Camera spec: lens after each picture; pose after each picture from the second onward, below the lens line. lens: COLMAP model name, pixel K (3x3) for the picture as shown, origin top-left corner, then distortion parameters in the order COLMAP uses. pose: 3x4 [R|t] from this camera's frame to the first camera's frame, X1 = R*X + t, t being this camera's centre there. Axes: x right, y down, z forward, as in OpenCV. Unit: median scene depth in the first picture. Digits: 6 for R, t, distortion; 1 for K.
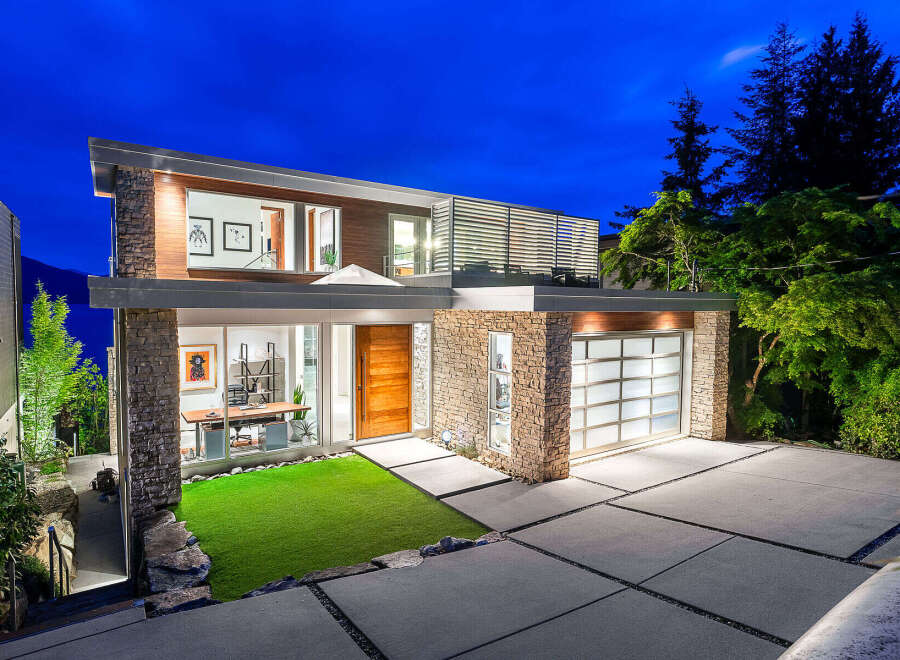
lens RADIAL K [[503.7, 0, 450.0], [0, 503.7, 330.0], [0, 0, 1]] dist [-0.000347, -0.000053]
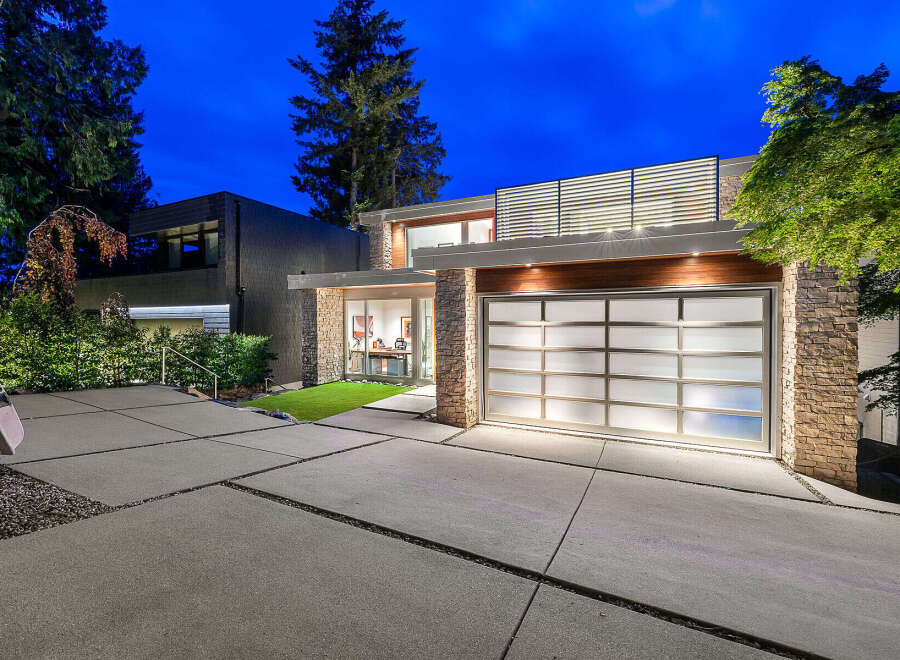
lens RADIAL K [[393.0, 0, 450.0], [0, 393.0, 330.0], [0, 0, 1]] dist [-0.001130, -0.000094]
pose [[0.493728, 0.015276, -0.869482, 0.766793], [-0.031828, 0.999493, -0.000513, 0.075422], [0.869034, 0.027928, 0.493964, 0.466751]]
